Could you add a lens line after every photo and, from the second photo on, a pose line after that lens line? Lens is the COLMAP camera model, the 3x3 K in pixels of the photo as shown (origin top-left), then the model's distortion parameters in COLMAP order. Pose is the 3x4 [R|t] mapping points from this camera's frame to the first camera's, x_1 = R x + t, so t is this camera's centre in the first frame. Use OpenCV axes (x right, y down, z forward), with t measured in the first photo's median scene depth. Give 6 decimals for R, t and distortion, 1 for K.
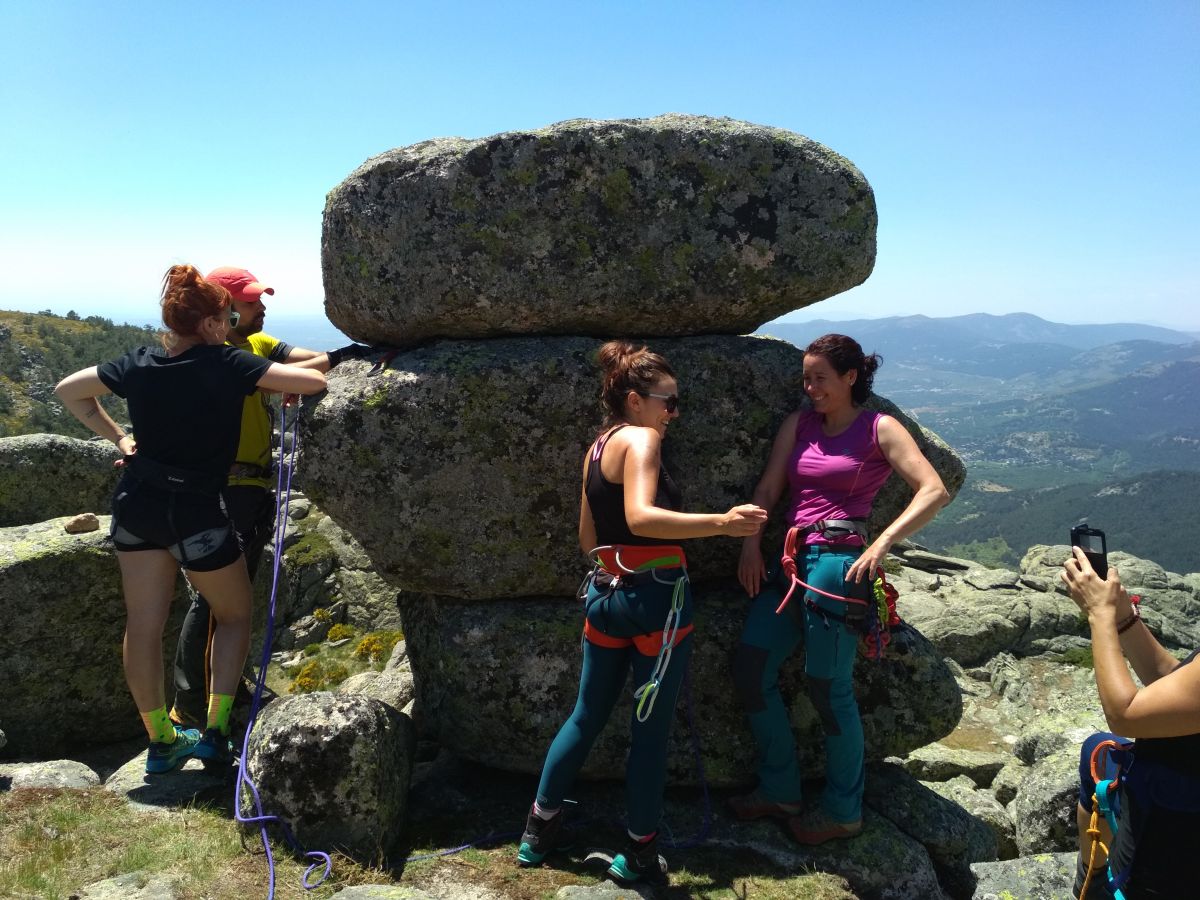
lens RADIAL K [[1058.6, 0, 582.5], [0, 1058.6, 460.3], [0, 0, 1]] dist [0.101489, -0.235133]
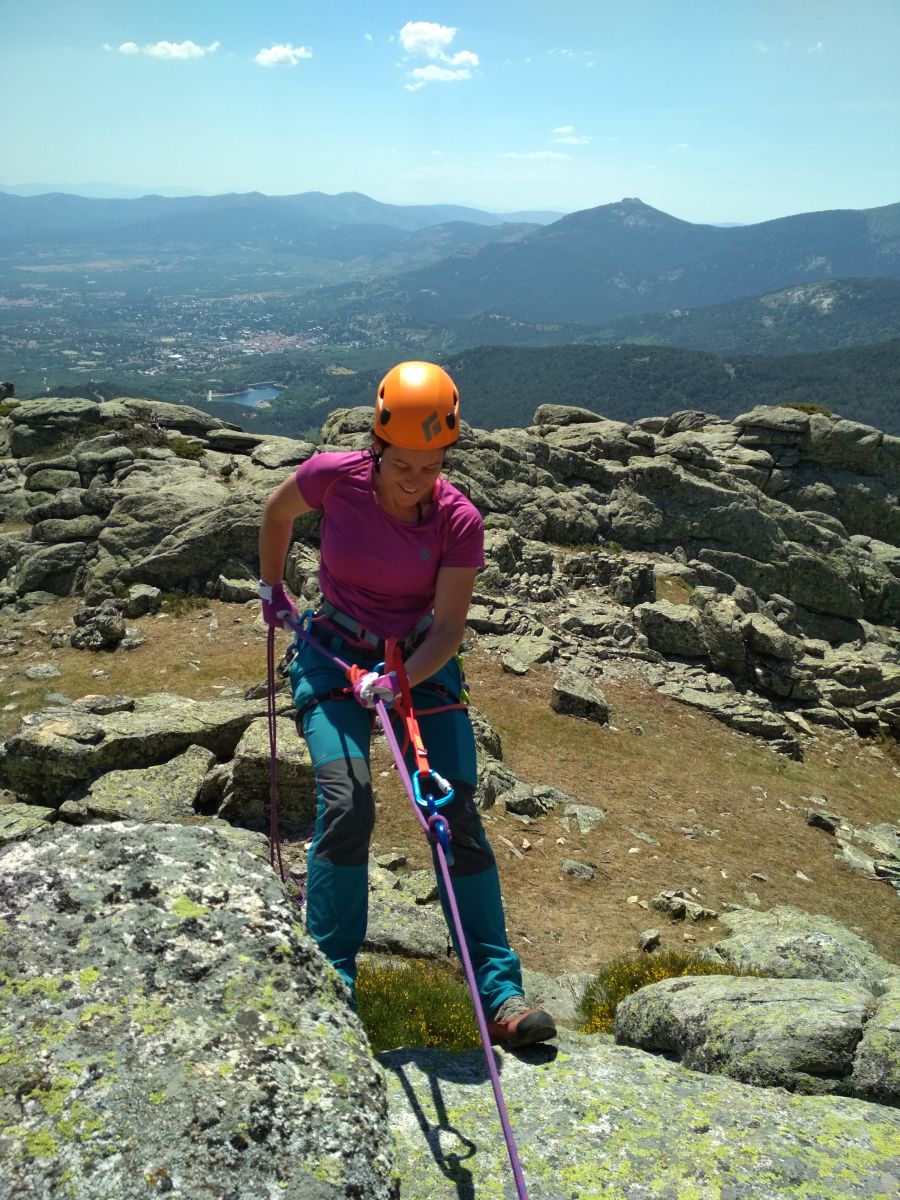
lens RADIAL K [[1063.5, 0, 457.0], [0, 1063.5, 586.1], [0, 0, 1]] dist [0.108131, -0.222836]
pose [[0.888381, -0.143365, 0.436149, 0.902481], [0.046200, 0.973087, 0.225758, 0.218519], [-0.456777, -0.180409, 0.871095, 1.462000]]
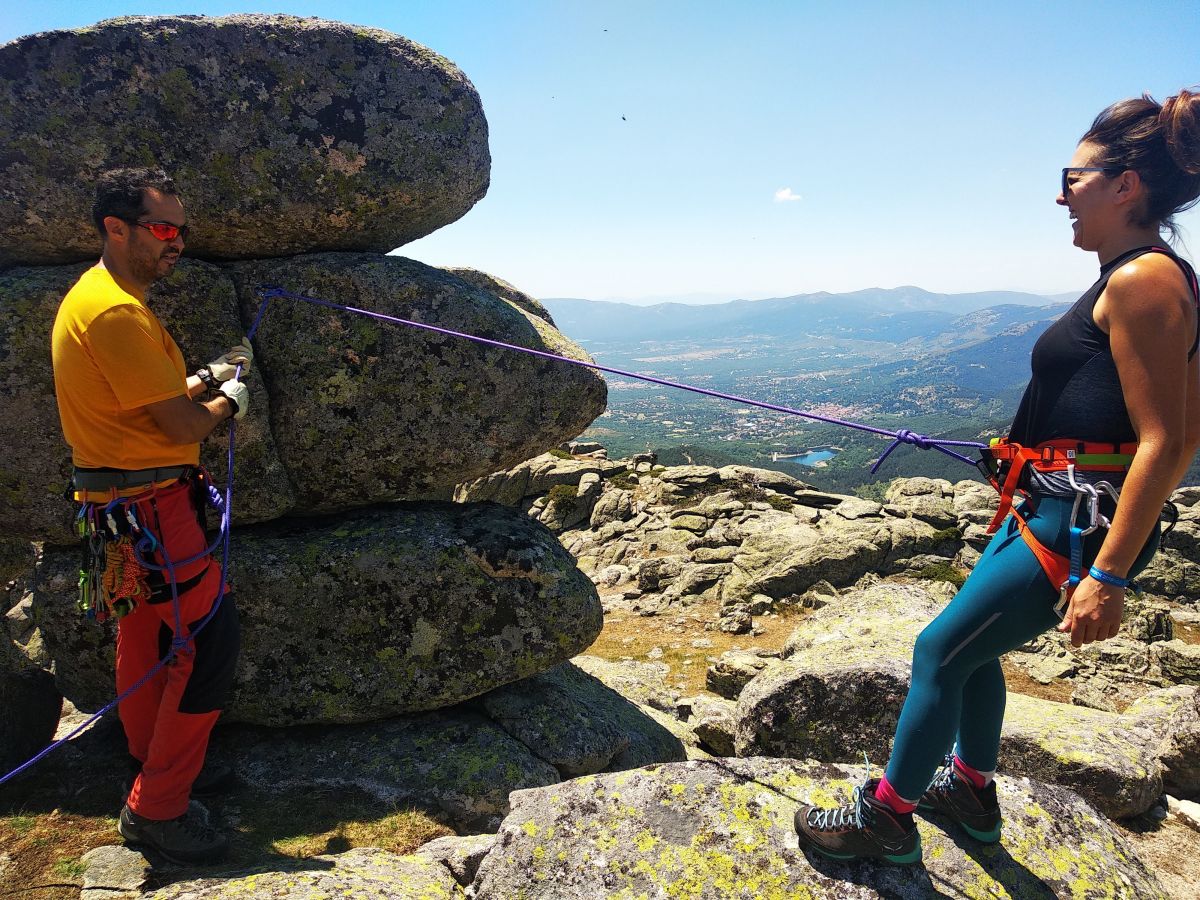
lens RADIAL K [[919.1, 0, 600.0], [0, 919.1, 450.0], [0, 0, 1]] dist [0.054139, -0.075997]
pose [[0.996613, -0.055079, 0.061069, 0.320656], [0.053720, 0.998275, 0.023674, 0.055077], [-0.062268, -0.020313, 0.997853, 0.164009]]
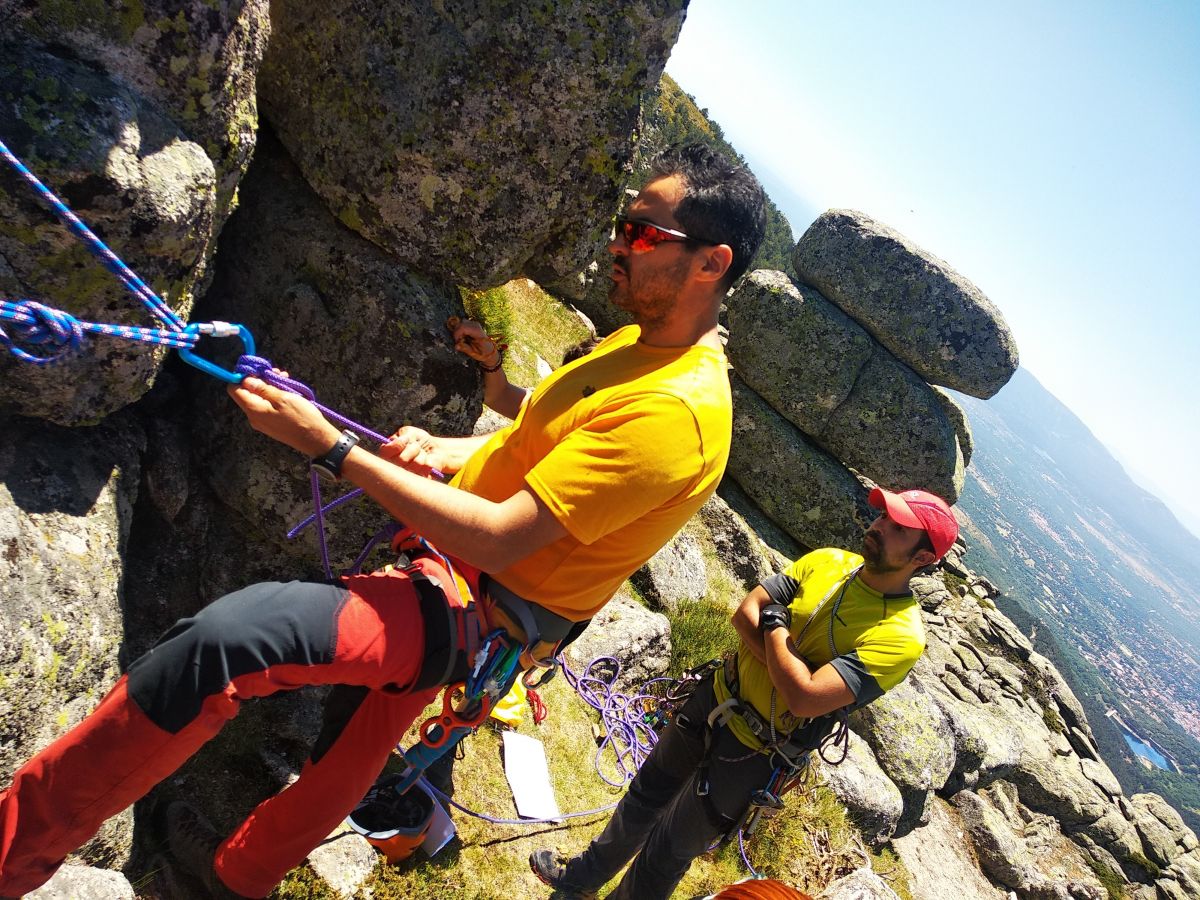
lens RADIAL K [[910.6, 0, 600.0], [0, 910.6, 450.0], [0, 0, 1]] dist [0.042664, -0.044952]
pose [[0.663593, 0.694910, -0.277028, 0.348351], [-0.663433, 0.717776, 0.211316, 0.026591], [0.345690, 0.043562, 0.937337, -1.008189]]
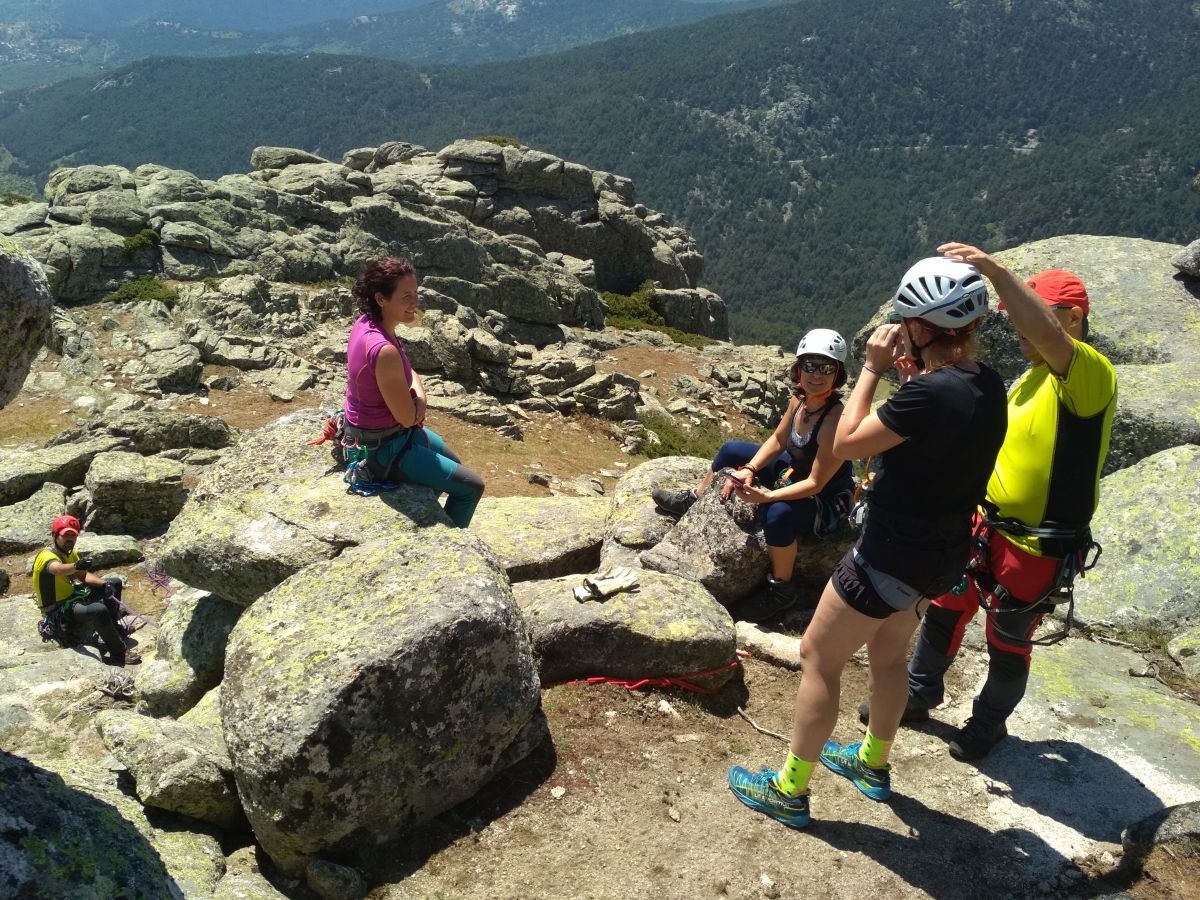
lens RADIAL K [[1063.5, 0, 586.8], [0, 1063.5, 443.3], [0, 0, 1]] dist [0.108131, -0.222836]
pose [[0.650543, -0.308895, 0.693814, 0.238920], [0.053139, 0.929825, 0.364145, -0.059096], [-0.757608, -0.200023, 0.621306, 0.707334]]
